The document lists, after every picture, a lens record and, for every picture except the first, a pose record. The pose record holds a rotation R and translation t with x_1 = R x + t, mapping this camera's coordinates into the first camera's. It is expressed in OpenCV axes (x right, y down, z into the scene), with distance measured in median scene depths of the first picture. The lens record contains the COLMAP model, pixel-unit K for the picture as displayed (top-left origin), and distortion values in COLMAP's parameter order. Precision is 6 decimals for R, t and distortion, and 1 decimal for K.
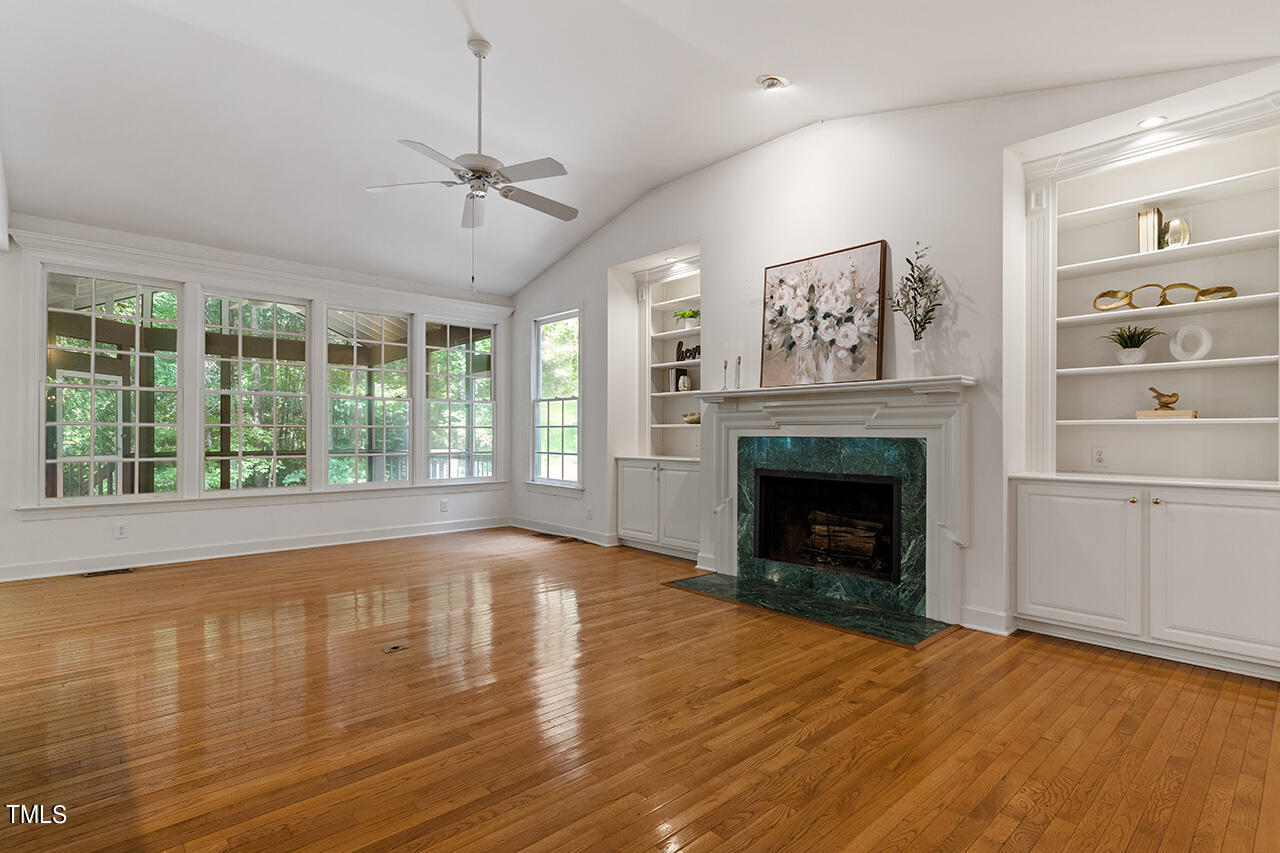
lens RADIAL K [[615.7, 0, 639.1], [0, 615.7, 434.4], [0, 0, 1]] dist [0.003797, 0.000137]
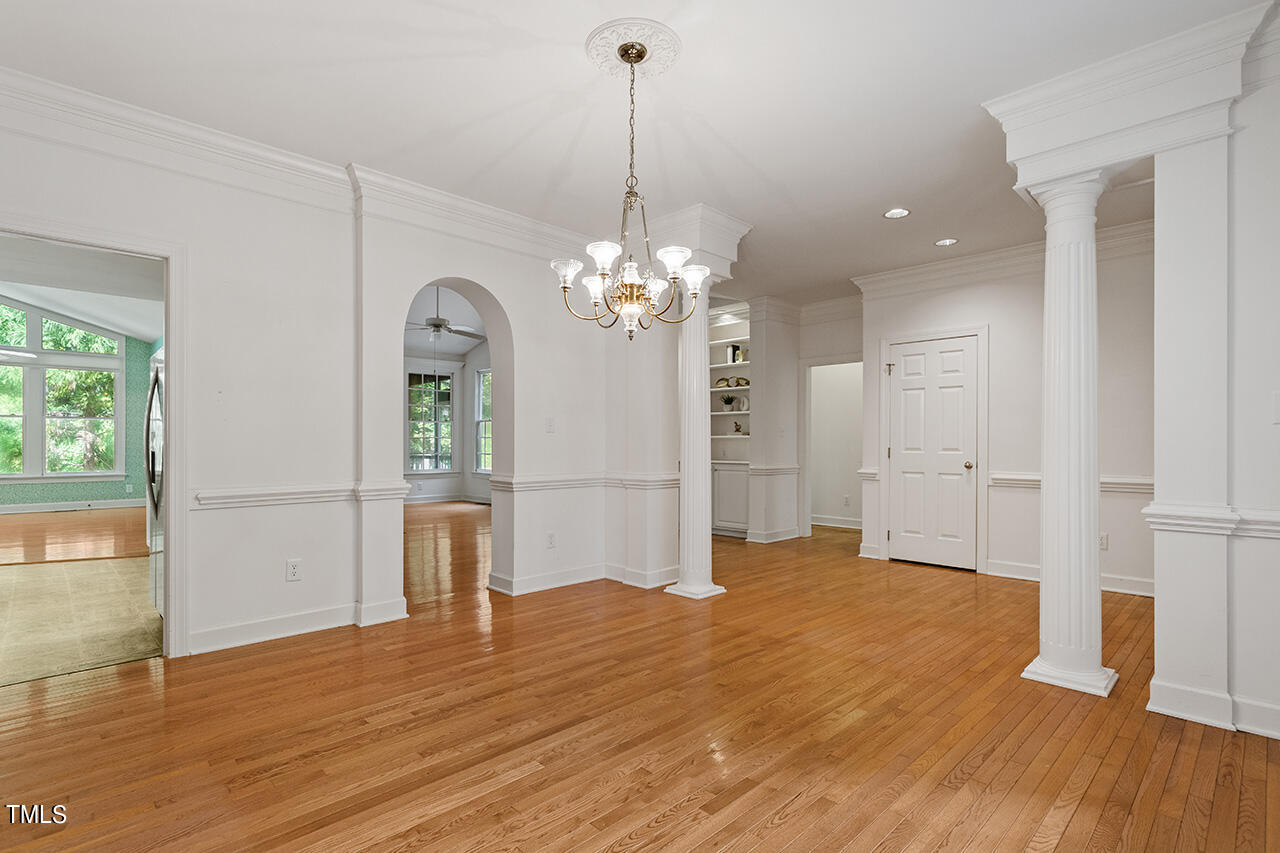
lens RADIAL K [[615.7, 0, 638.4], [0, 615.7, 431.9], [0, 0, 1]] dist [0.003797, 0.000137]
pose [[0.999273, -0.003151, 0.037993, 0.282698], [0.003615, 0.999920, -0.012150, -0.009426], [-0.037952, 0.012278, 0.999204, -0.923802]]
